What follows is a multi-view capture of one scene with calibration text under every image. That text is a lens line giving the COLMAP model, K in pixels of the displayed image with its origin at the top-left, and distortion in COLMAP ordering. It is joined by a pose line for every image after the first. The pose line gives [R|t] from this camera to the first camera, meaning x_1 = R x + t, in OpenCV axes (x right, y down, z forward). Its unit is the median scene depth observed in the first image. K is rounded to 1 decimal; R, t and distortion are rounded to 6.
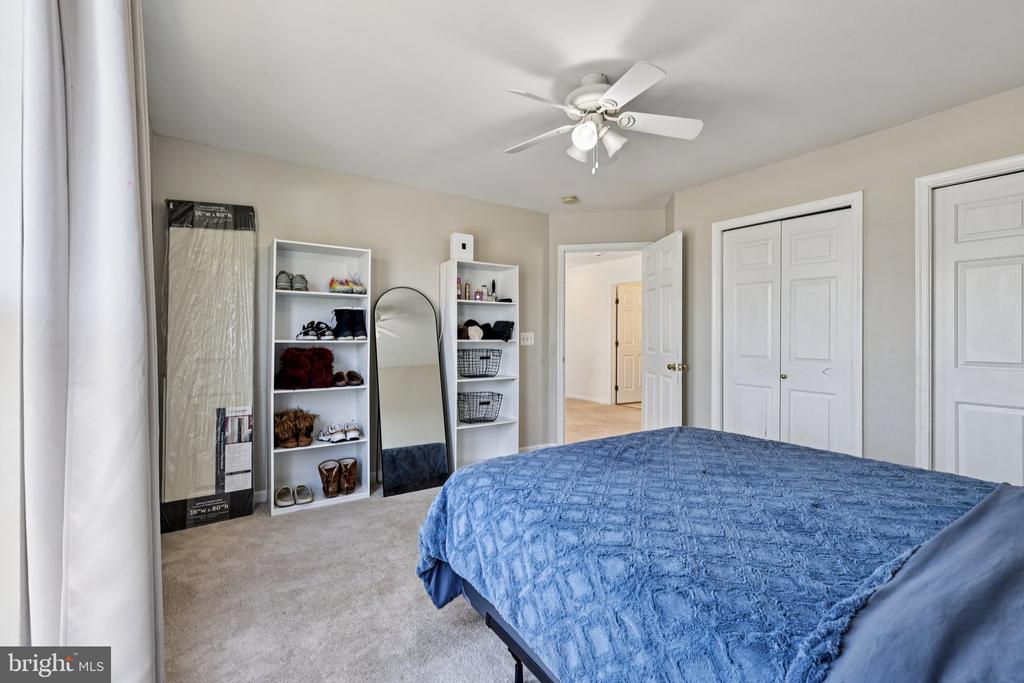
lens RADIAL K [[447.9, 0, 513.6], [0, 447.9, 334.0], [0, 0, 1]] dist [0.001433, 0.000072]
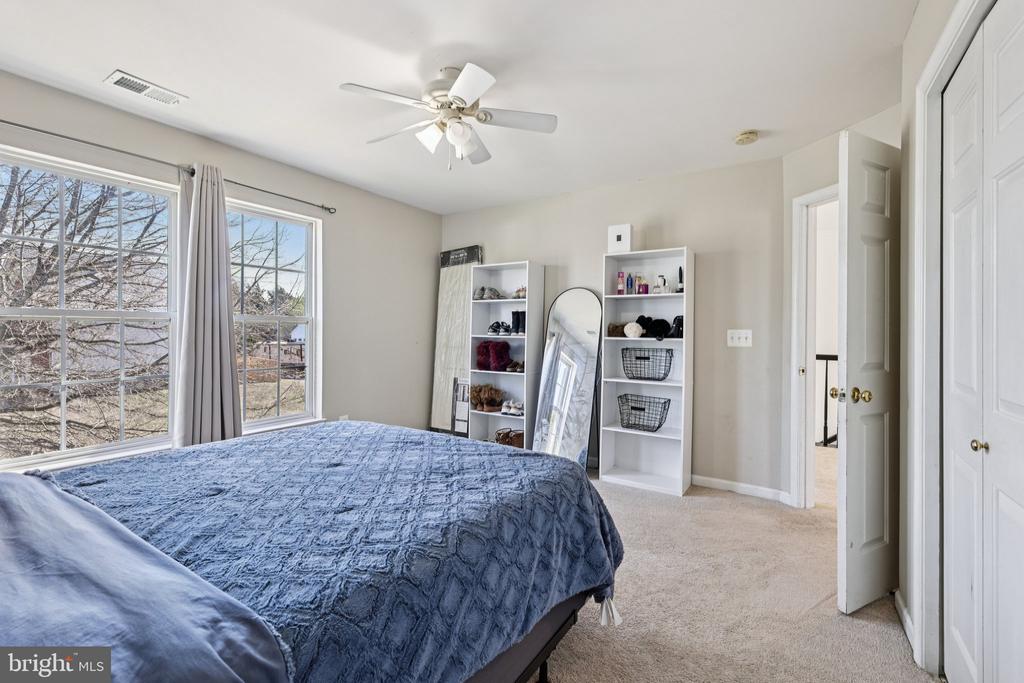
lens RADIAL K [[447.9, 0, 518.2], [0, 447.9, 338.1], [0, 0, 1]] dist [0.001433, 0.000072]
pose [[0.403249, 0.012872, -0.915000, 0.784973], [-0.004810, 0.999917, 0.011947, 0.005026], [0.915078, -0.000417, 0.403277, 0.498862]]
